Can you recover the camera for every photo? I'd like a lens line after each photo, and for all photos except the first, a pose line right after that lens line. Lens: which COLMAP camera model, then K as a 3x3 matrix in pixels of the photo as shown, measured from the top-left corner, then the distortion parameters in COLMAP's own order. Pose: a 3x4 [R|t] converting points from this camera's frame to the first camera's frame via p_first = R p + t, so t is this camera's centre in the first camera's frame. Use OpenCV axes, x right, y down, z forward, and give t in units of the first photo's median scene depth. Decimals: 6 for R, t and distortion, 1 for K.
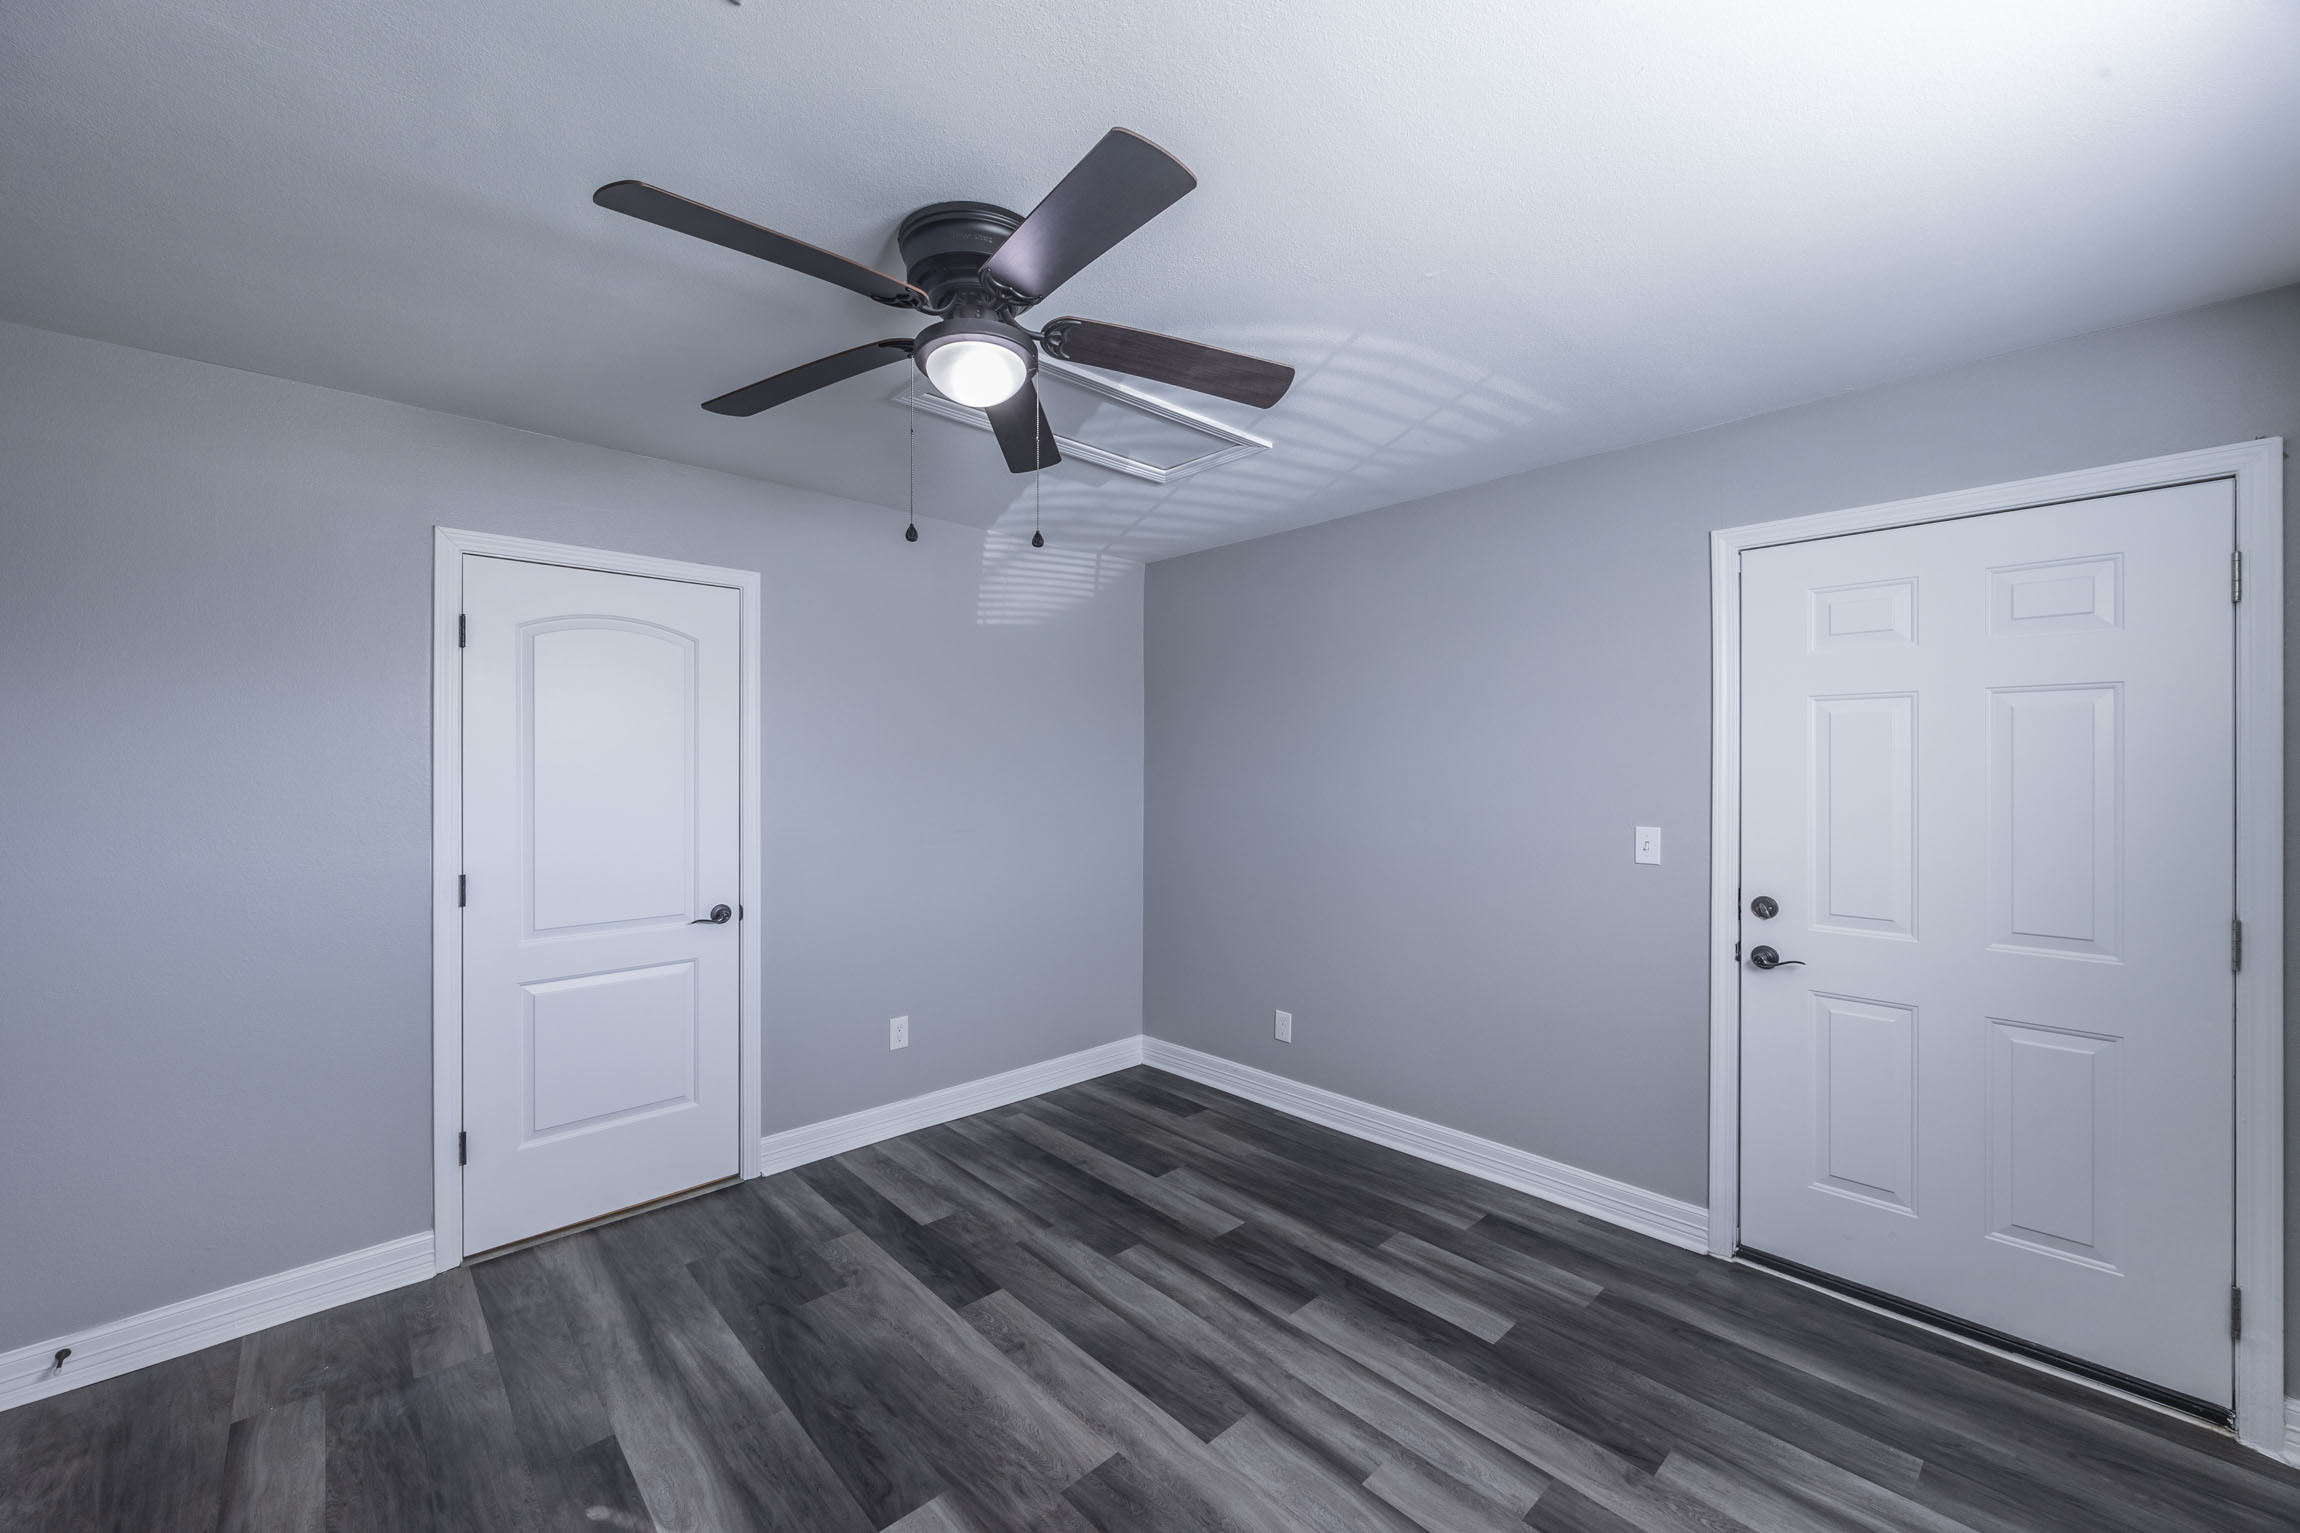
lens RADIAL K [[882.9, 0, 1147.8], [0, 882.9, 760.5], [0, 0, 1]] dist [-0.008467, 0.000229]
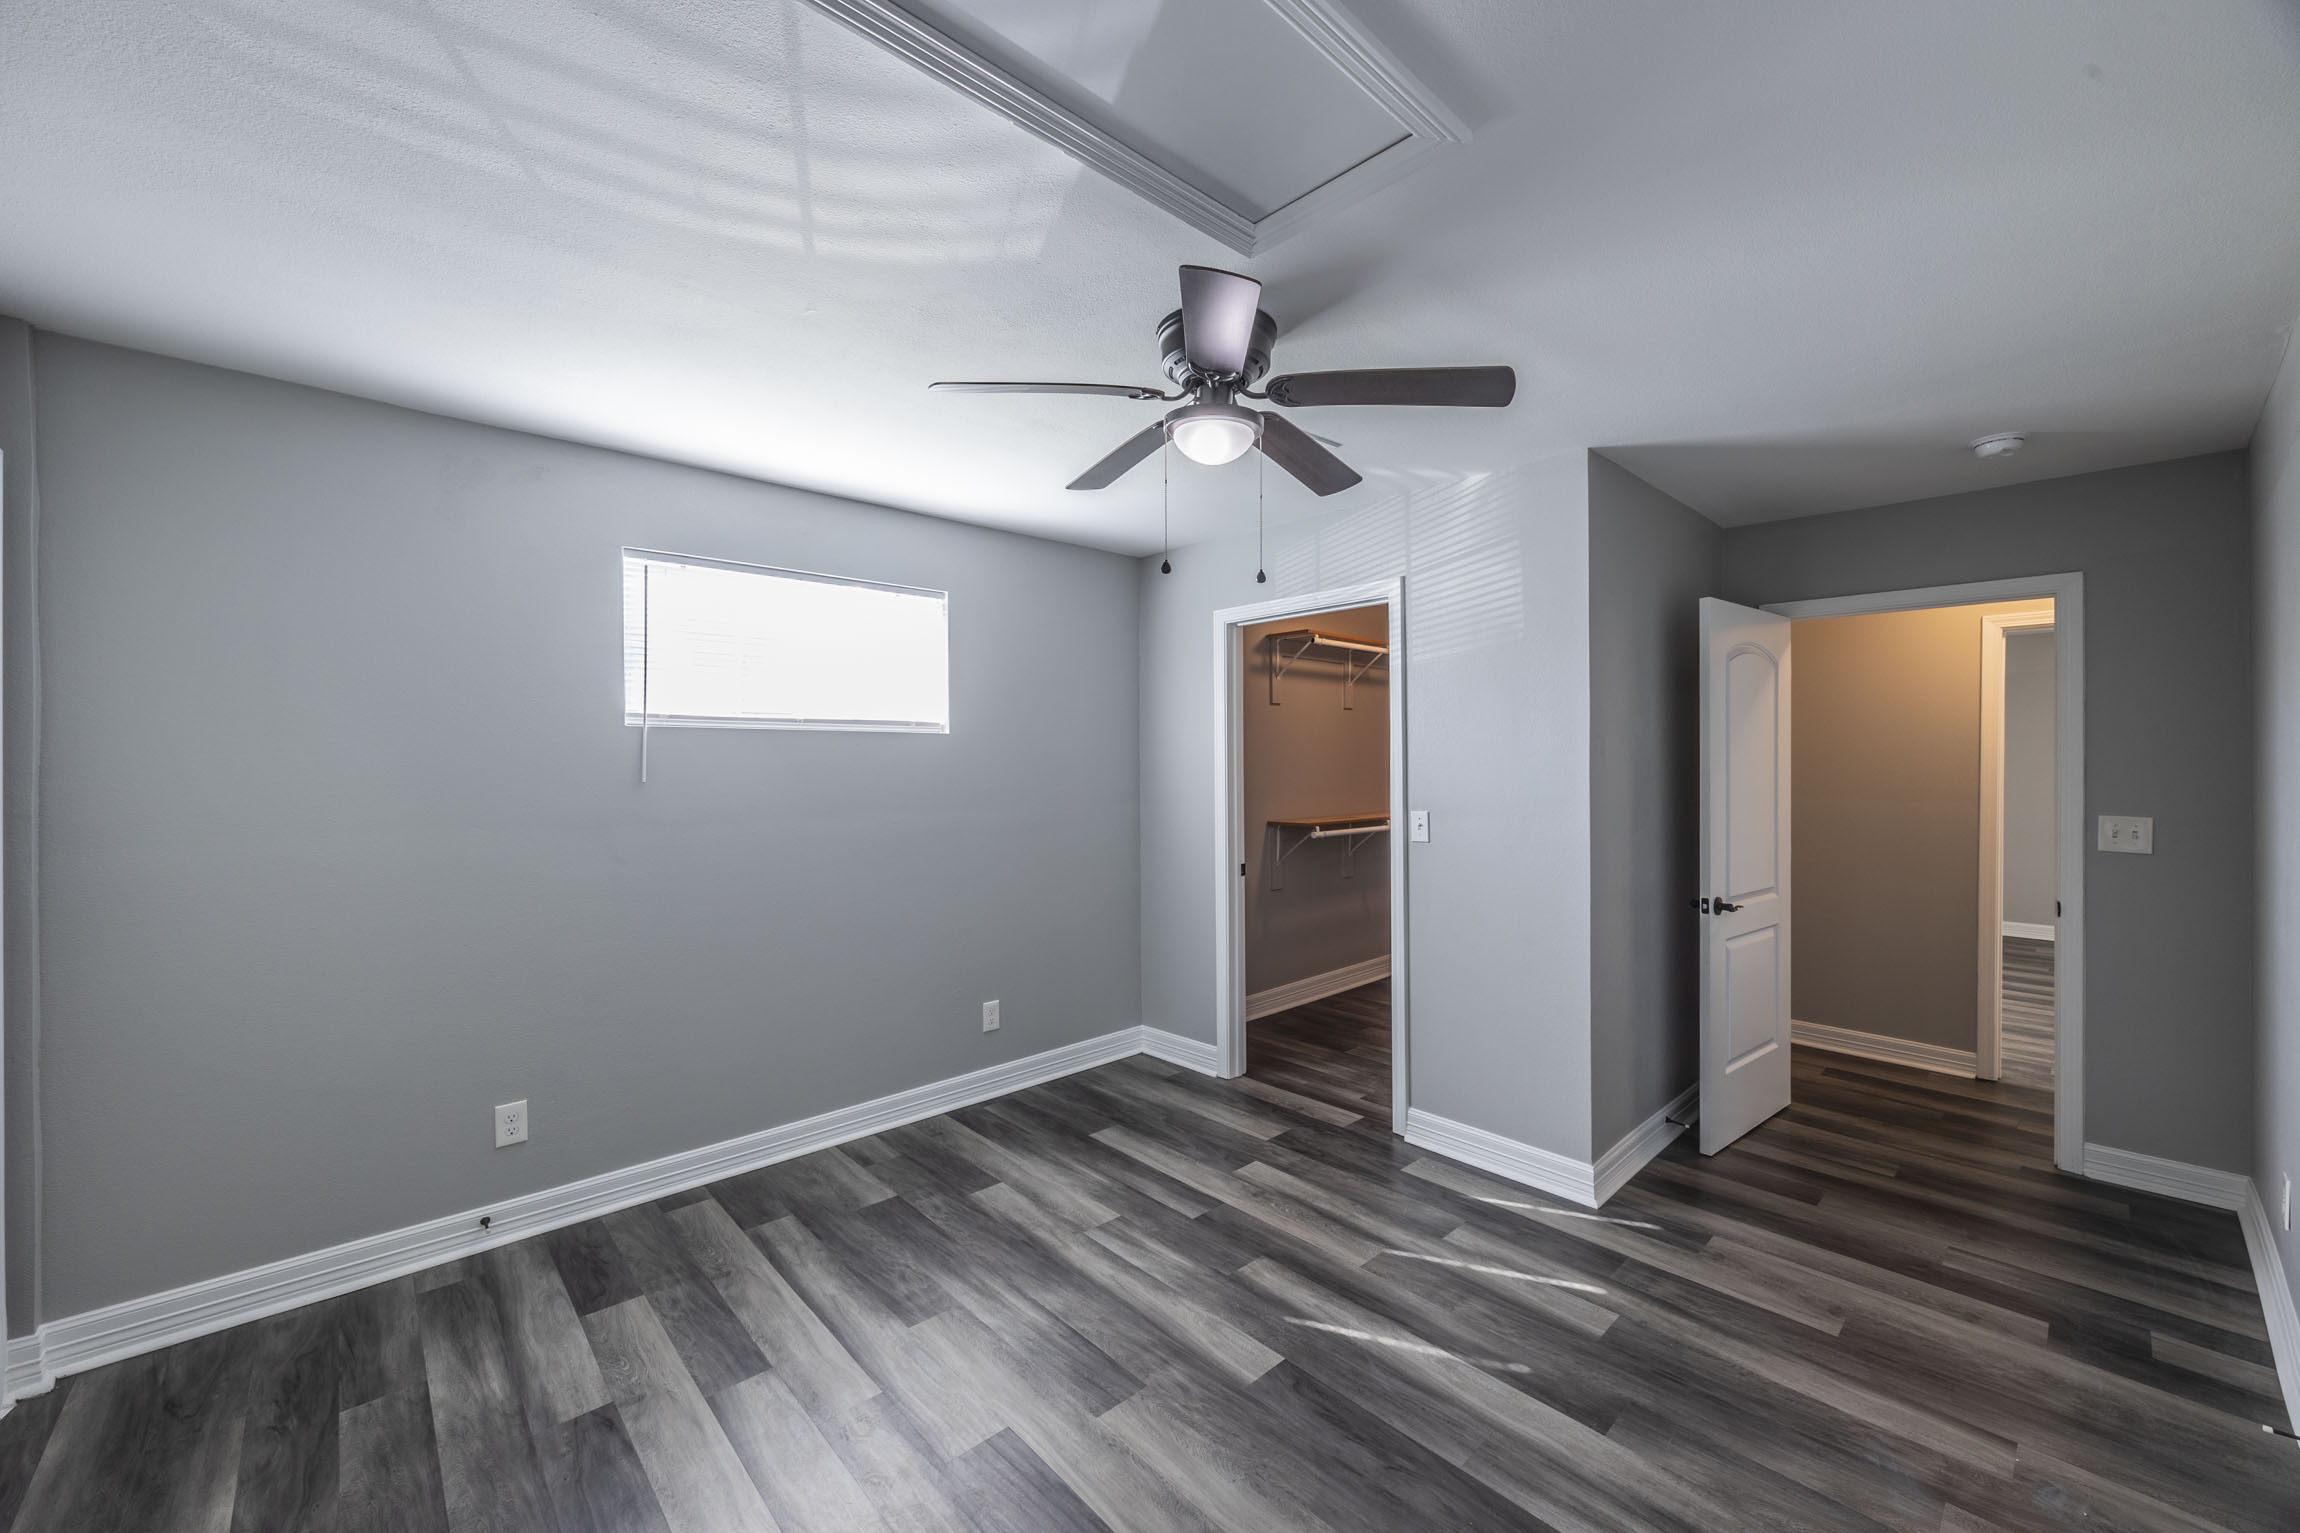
lens RADIAL K [[882.9, 0, 1096.1], [0, 882.9, 764.8], [0, 0, 1]] dist [-0.008467, 0.000229]
pose [[-0.998199, 0.000877, 0.059977, -0.075734], [0.000722, 0.999996, -0.002611, 0.011926], [-0.059979, -0.002563, -0.998196, 1.599933]]
